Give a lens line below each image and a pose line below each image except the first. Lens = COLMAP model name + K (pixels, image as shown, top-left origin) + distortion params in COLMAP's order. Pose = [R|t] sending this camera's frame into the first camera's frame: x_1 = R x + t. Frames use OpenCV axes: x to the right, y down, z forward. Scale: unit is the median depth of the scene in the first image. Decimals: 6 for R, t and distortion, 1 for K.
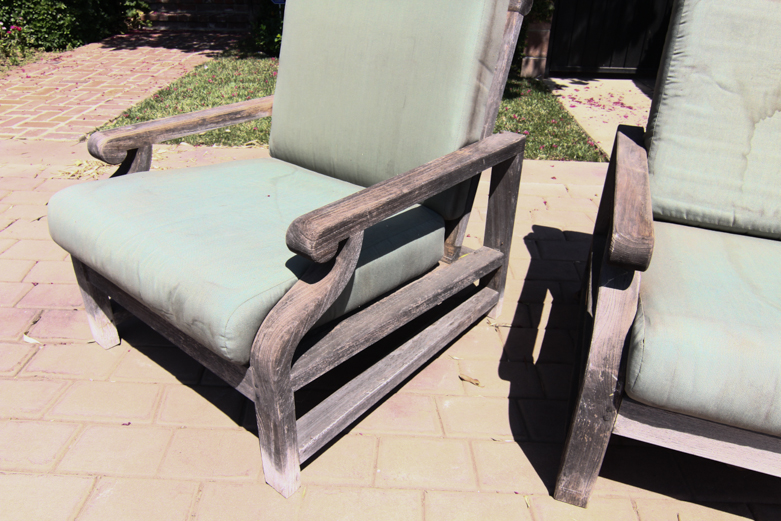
lens RADIAL K [[547.4, 0, 390.5], [0, 547.4, 260.5], [0, 0, 1]] dist [-0.011684, -0.004976]
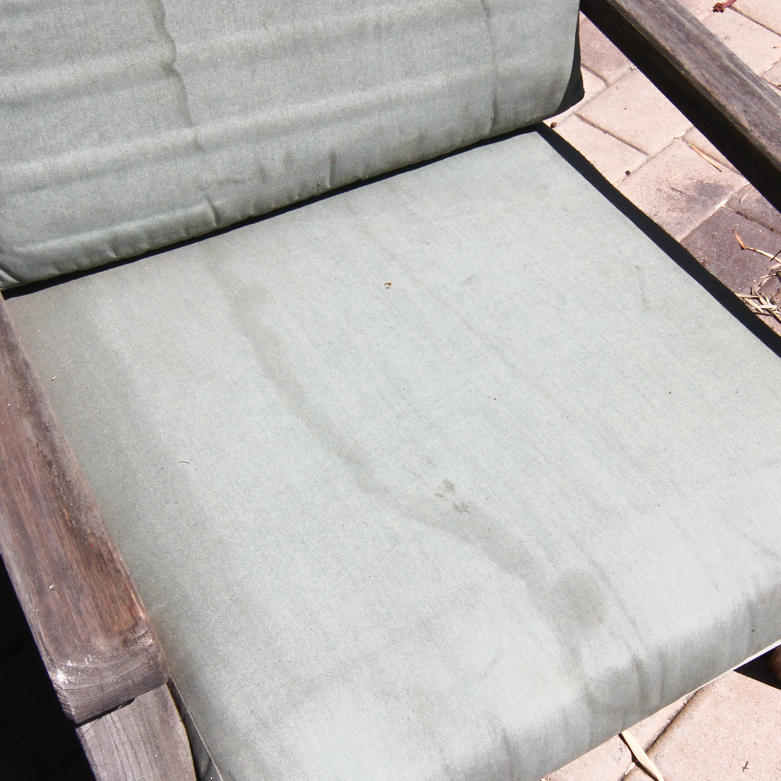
lens RADIAL K [[1177.1, 0, 390.5], [0, 1177.1, 390.5], [0, 0, 1]] dist [-0.014836, -0.033089]
pose [[0.656569, -0.607719, 0.446761, 0.310284], [0.336667, 0.766156, 0.547412, -0.506549], [-0.674961, -0.209004, 0.707633, 0.338331]]
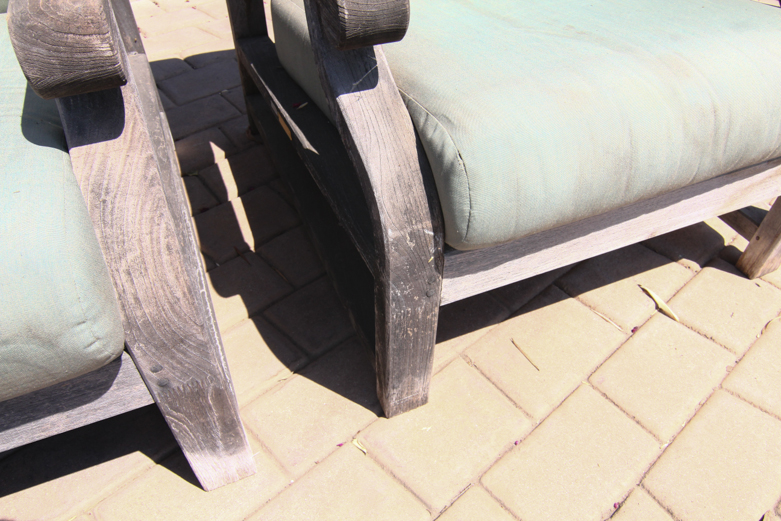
lens RADIAL K [[547.4, 0, 390.5], [0, 547.4, 260.5], [0, 0, 1]] dist [-0.011684, -0.004976]
pose [[0.721447, -0.494237, 0.485020, 0.070178], [0.340744, 0.863131, 0.372690, 0.002782], [-0.602833, -0.103608, 0.791111, 0.517582]]
